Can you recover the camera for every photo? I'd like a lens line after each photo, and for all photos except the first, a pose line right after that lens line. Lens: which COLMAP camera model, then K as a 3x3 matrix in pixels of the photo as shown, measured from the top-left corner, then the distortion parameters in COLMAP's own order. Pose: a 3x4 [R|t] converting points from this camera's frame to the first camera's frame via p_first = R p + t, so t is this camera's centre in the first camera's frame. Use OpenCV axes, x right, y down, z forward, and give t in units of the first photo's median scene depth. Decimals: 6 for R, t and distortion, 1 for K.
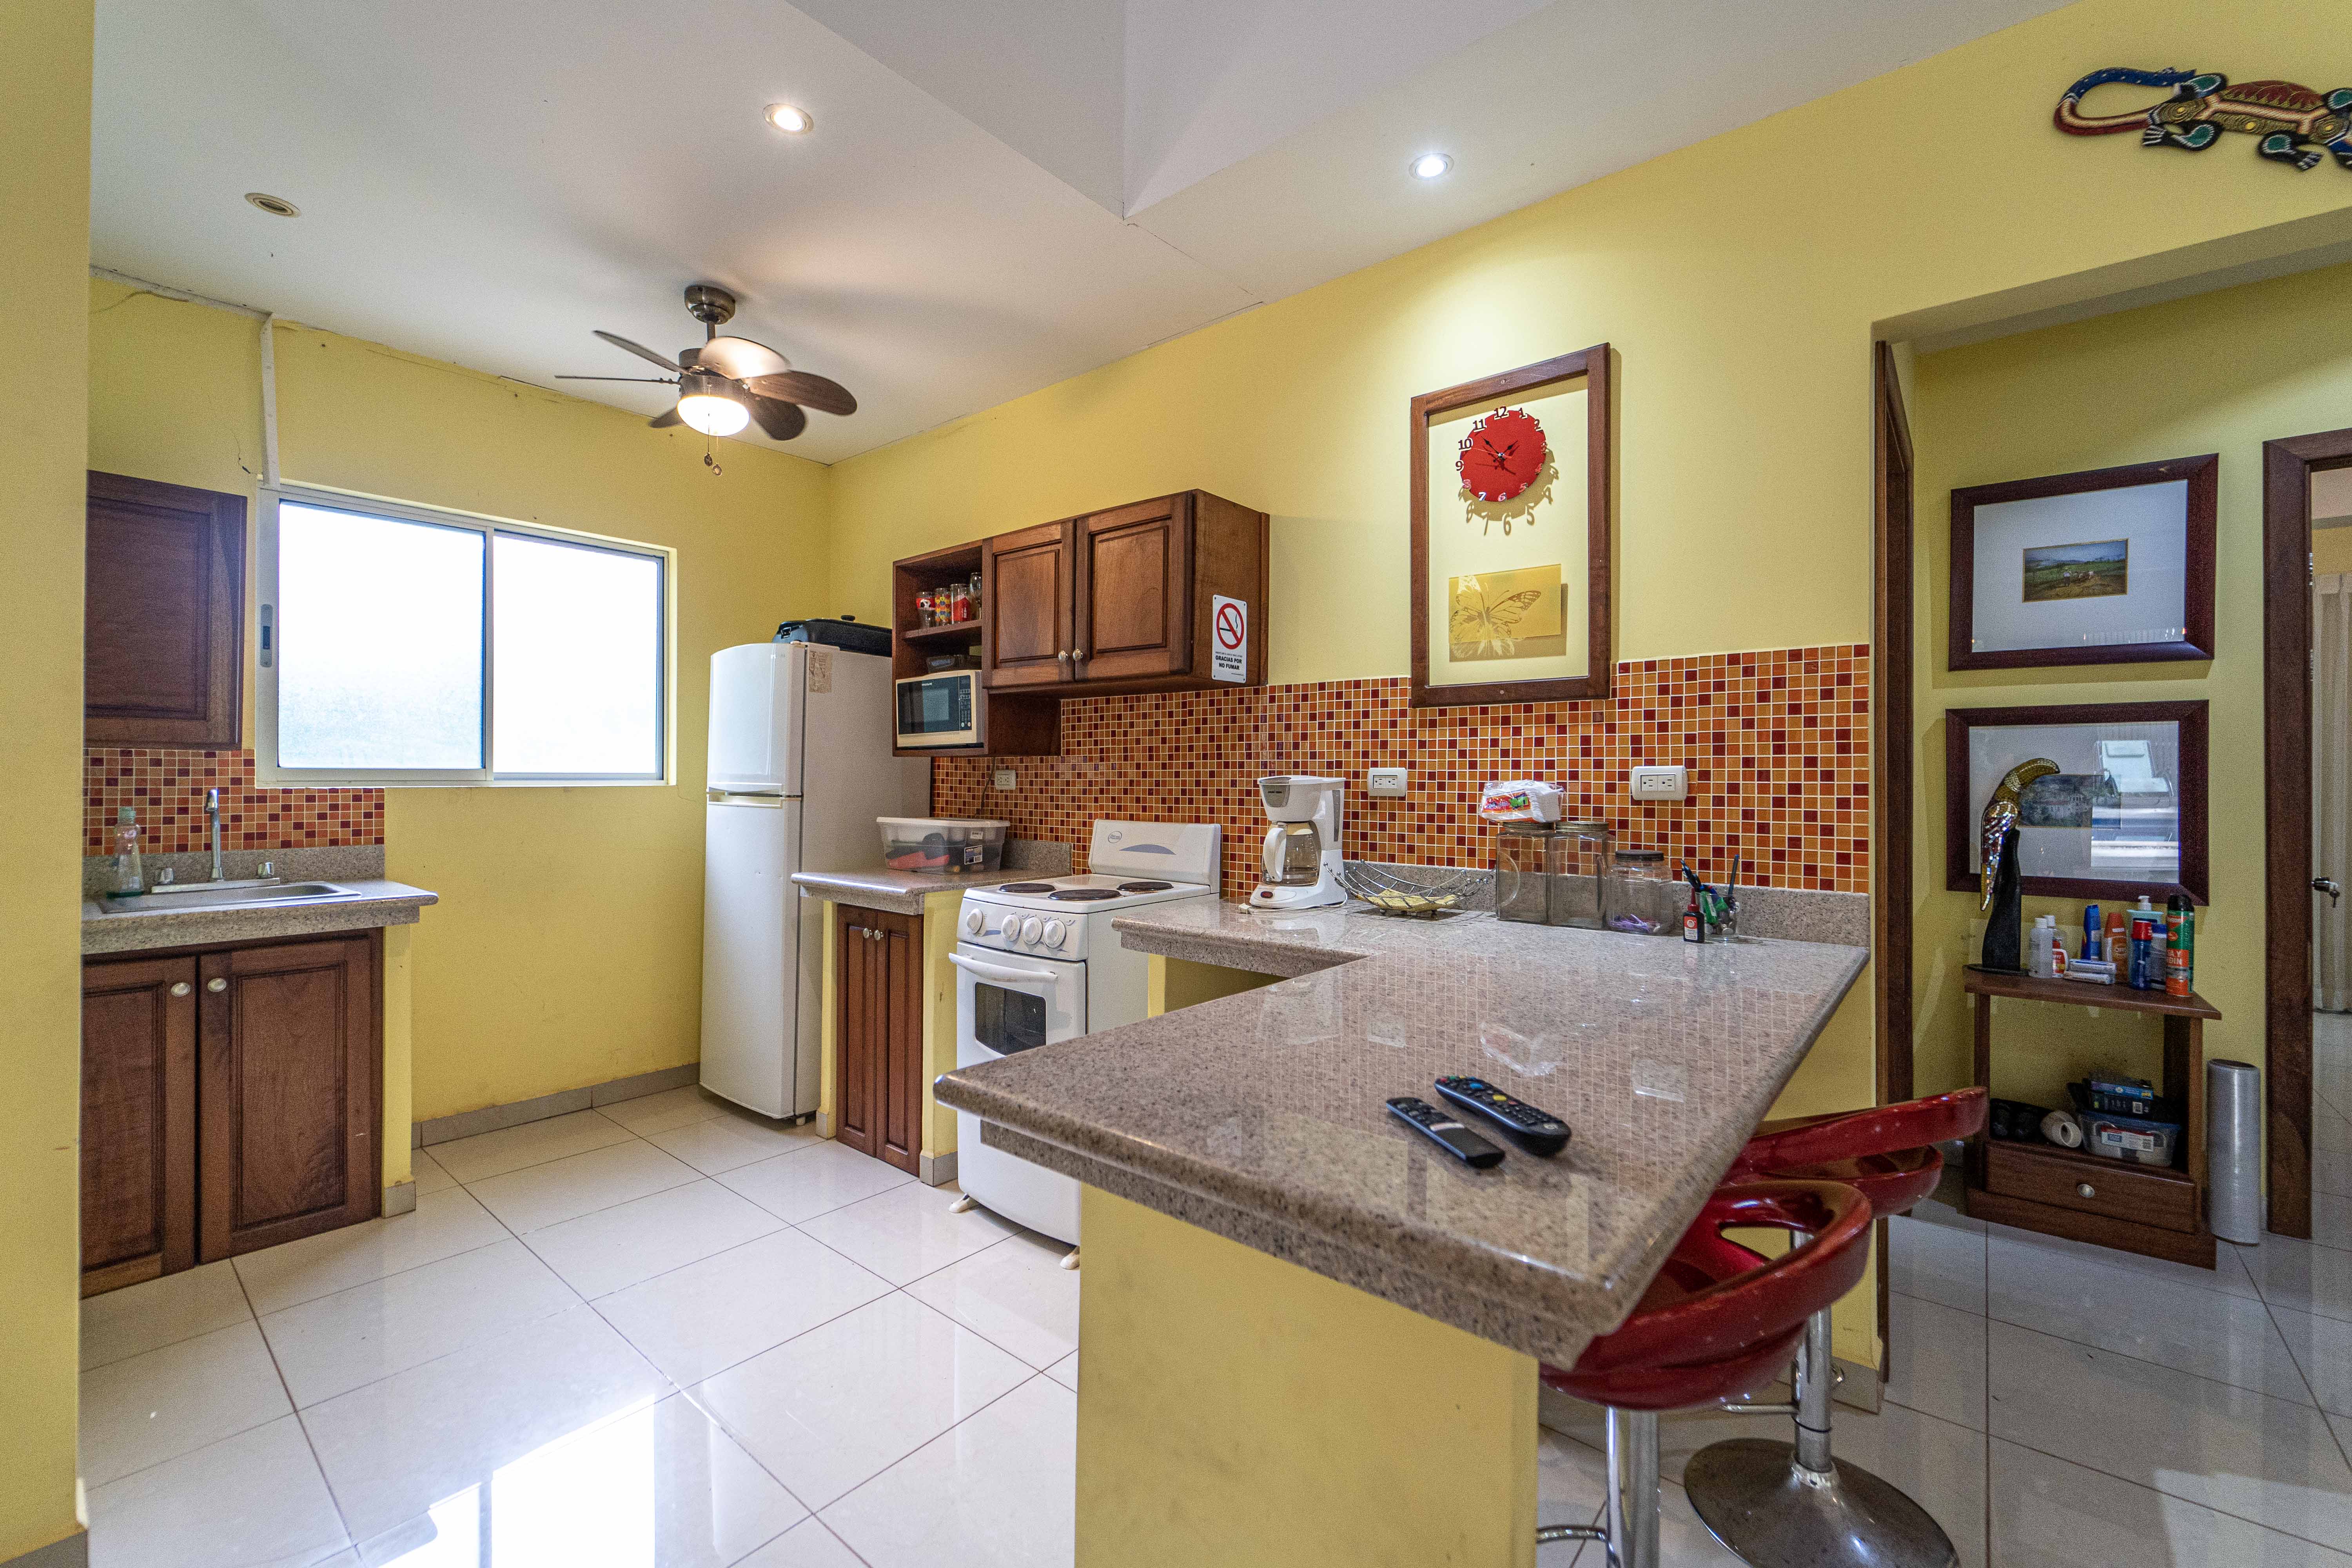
lens RADIAL K [[964.8, 0, 1183.9], [0, 964.8, 772.6], [0, 0, 1]] dist [0.000420, 0.000048]
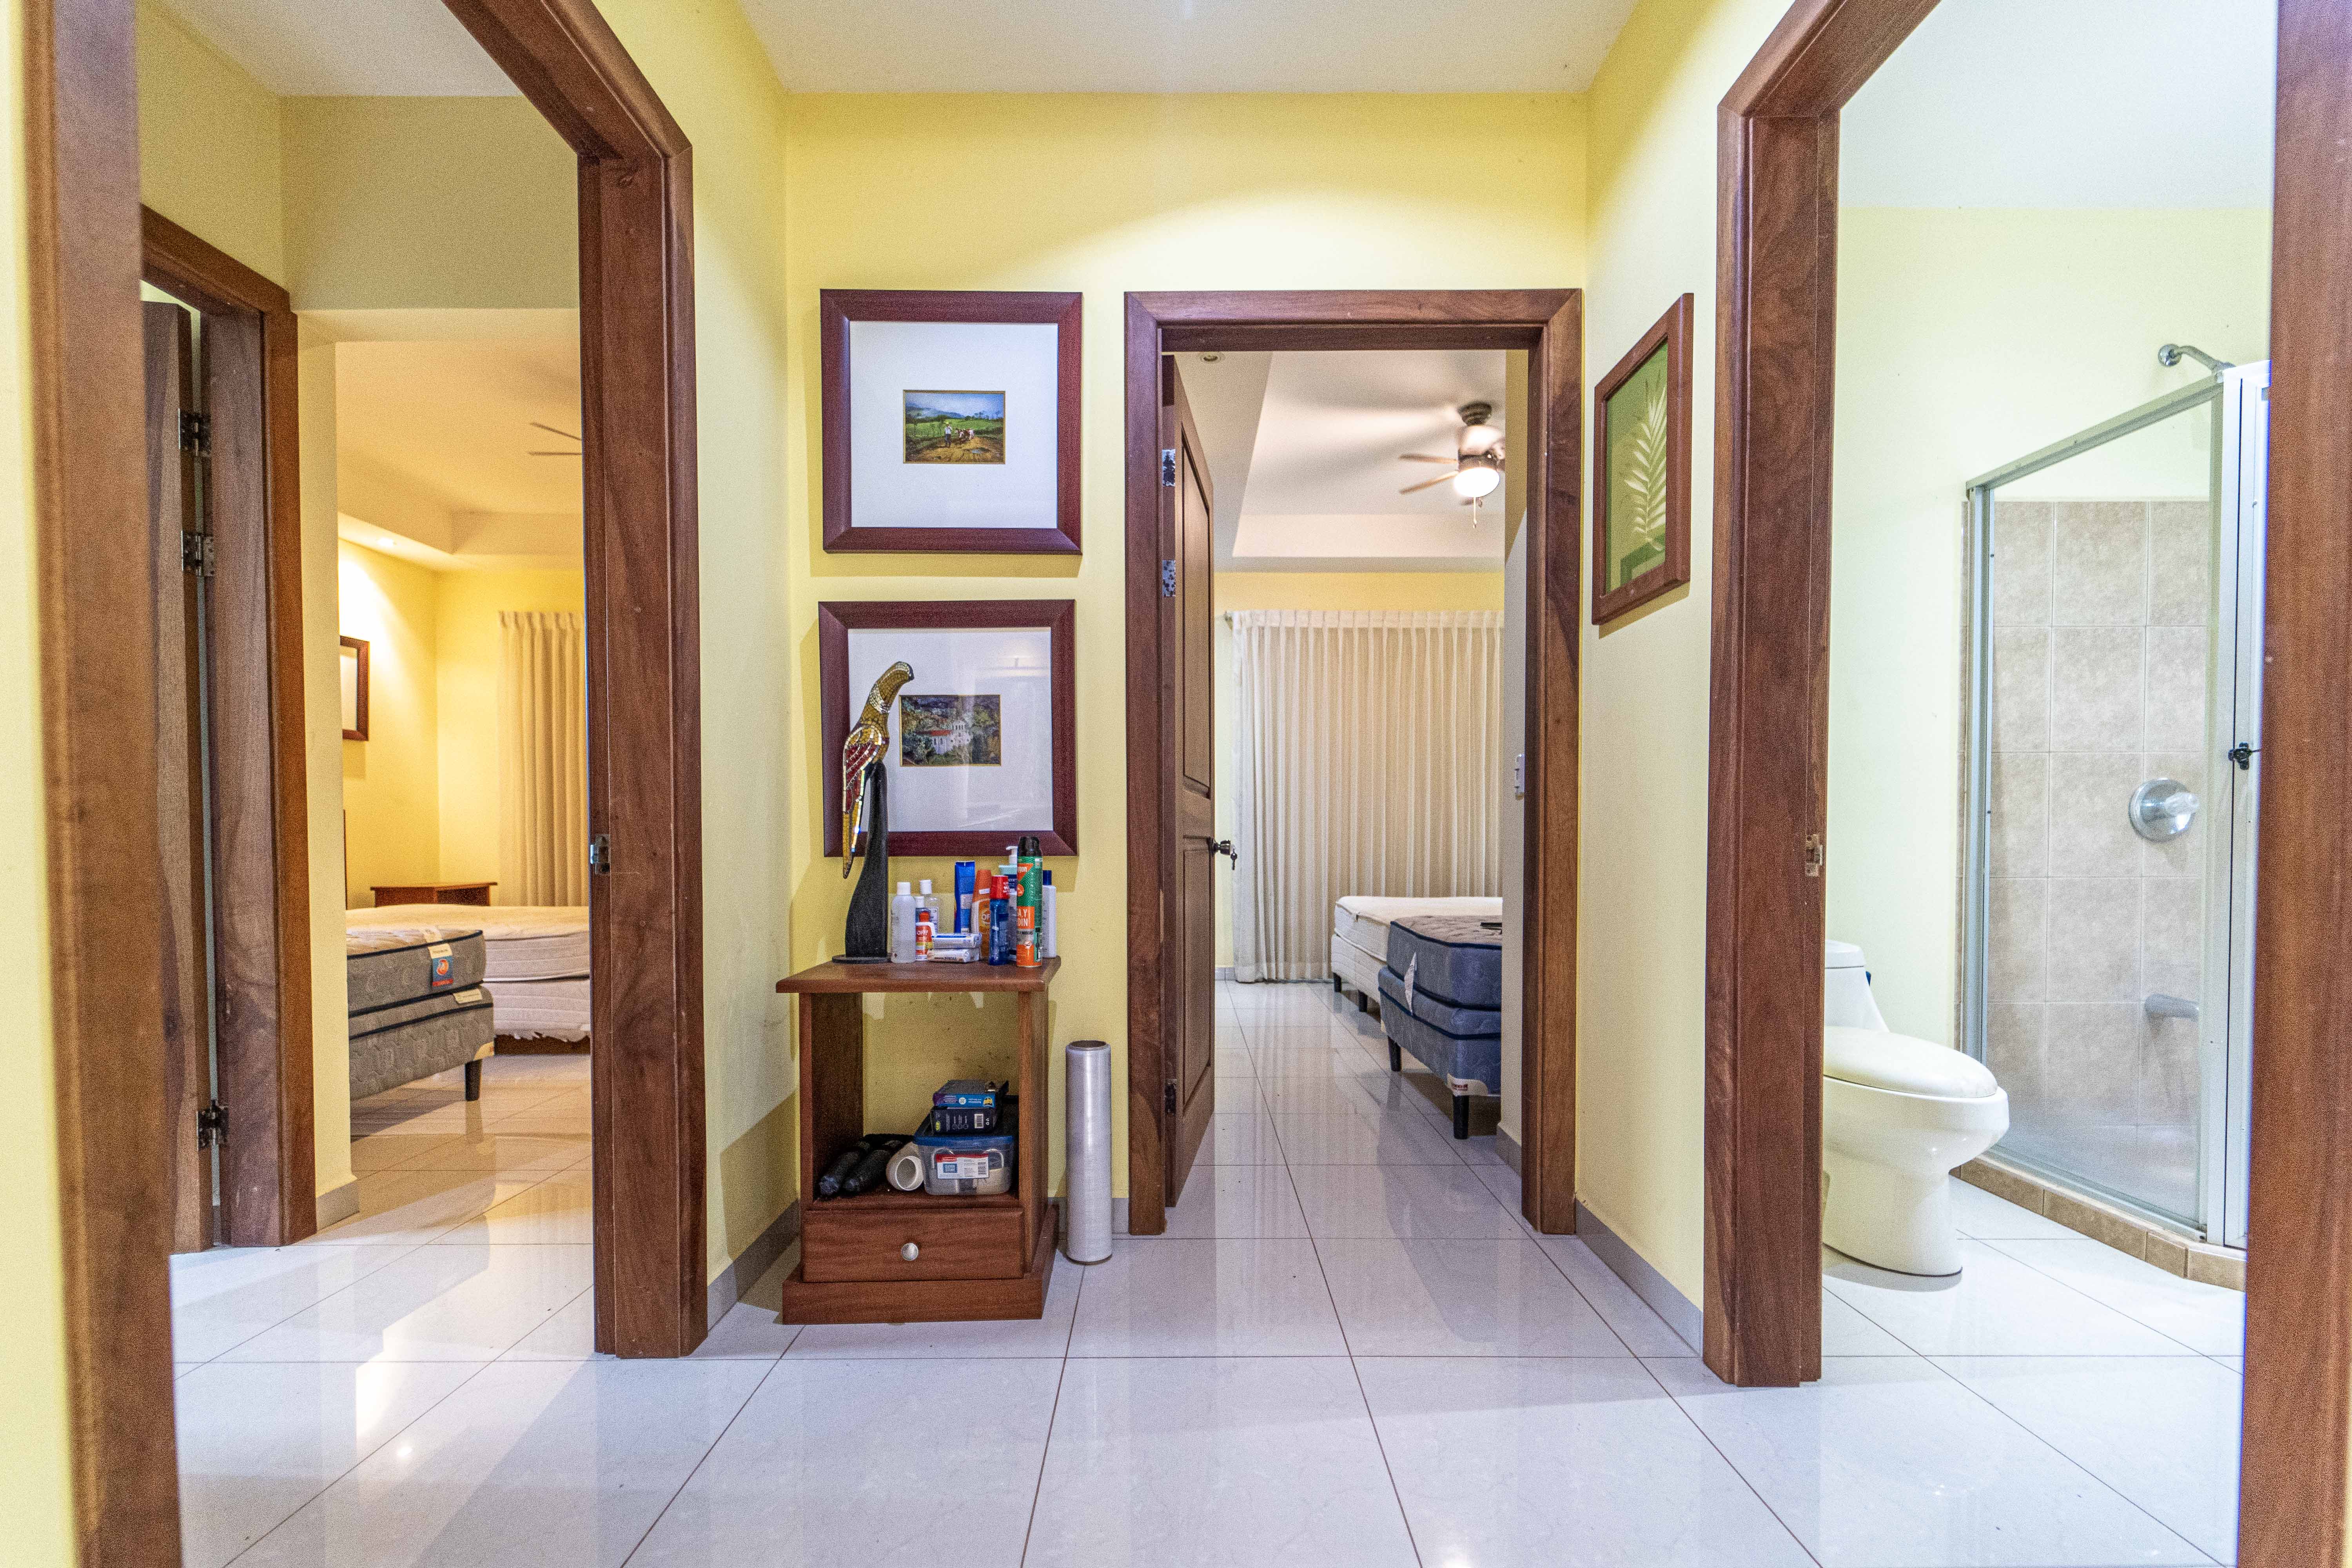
lens RADIAL K [[986.6, 0, 1177.6], [0, 986.6, 859.3], [0, 0, 1]] dist [0.001389, -0.000058]
pose [[0.767101, -0.021595, 0.641163, 0.602994], [0.001559, 0.999493, 0.031799, 0.116689], [-0.641524, -0.023394, 0.766746, 0.310259]]
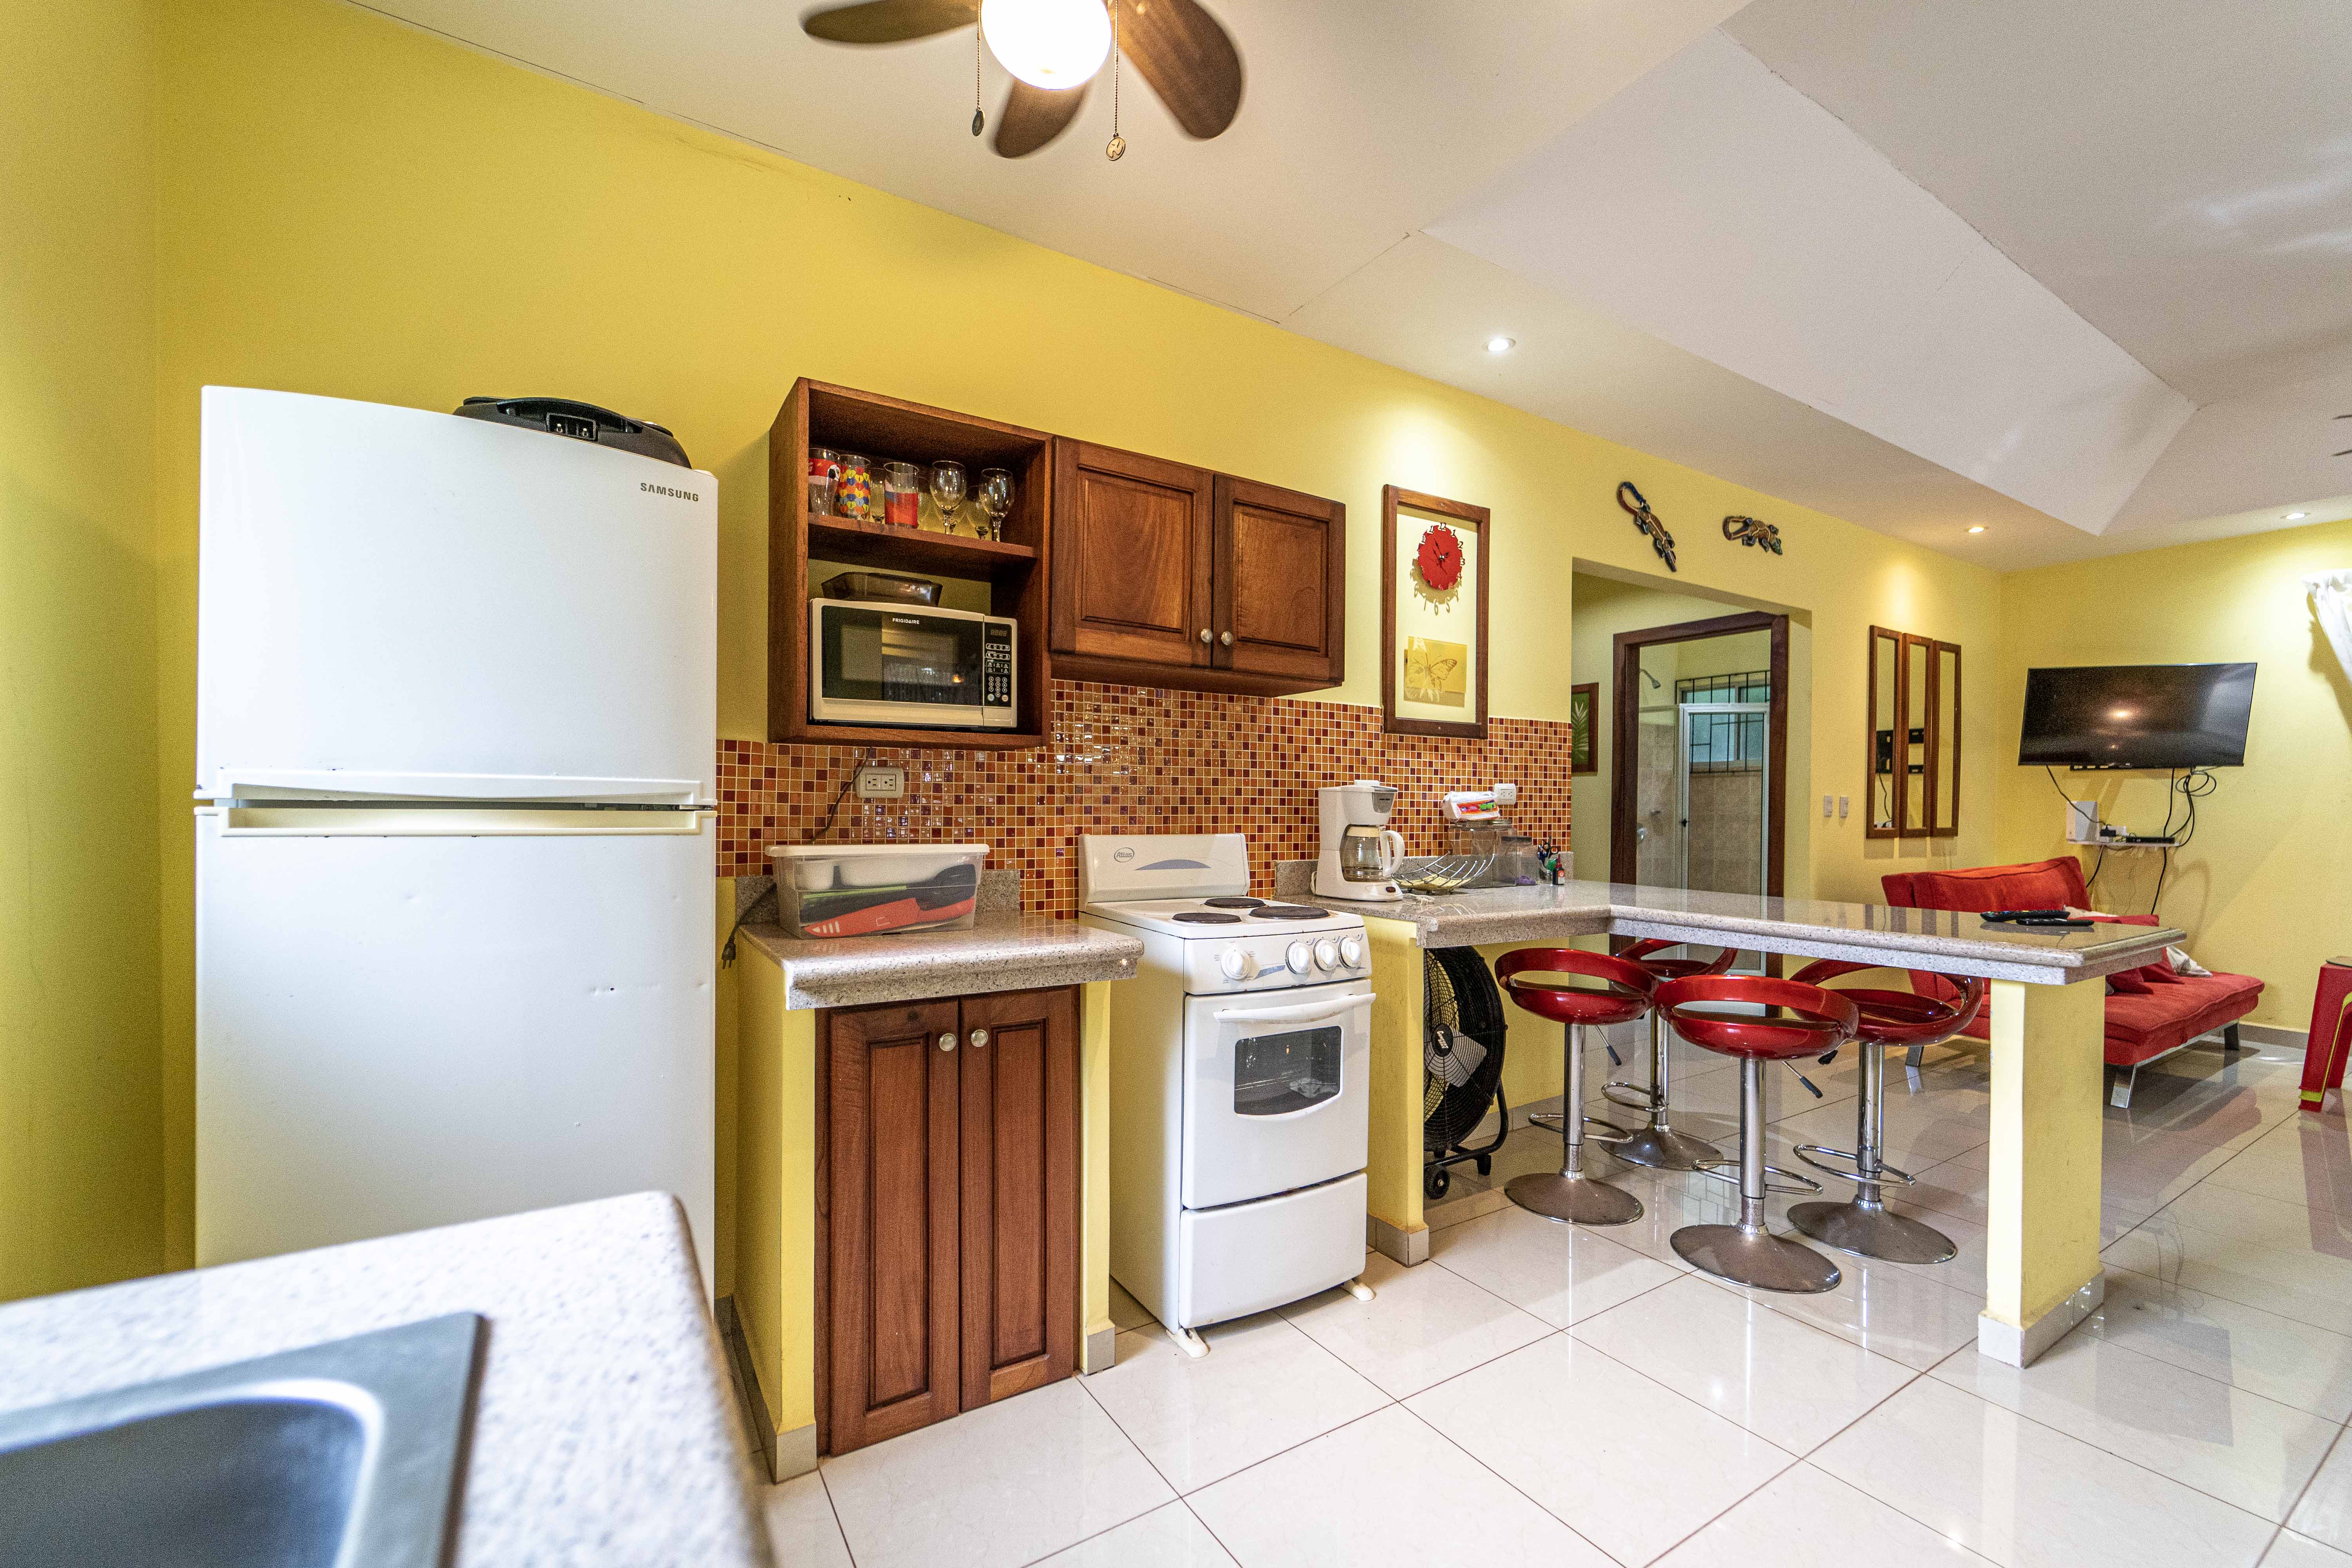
lens RADIAL K [[969.2, 0, 1186.9], [0, 969.2, 818.5], [0, 0, 1]] dist [-0.000867, 0.000000]
pose [[0.311605, -0.012737, 0.950126, -0.990027], [-0.011770, 0.999782, 0.017262, 0.024135], [-0.950139, -0.016562, 0.311387, 0.807455]]
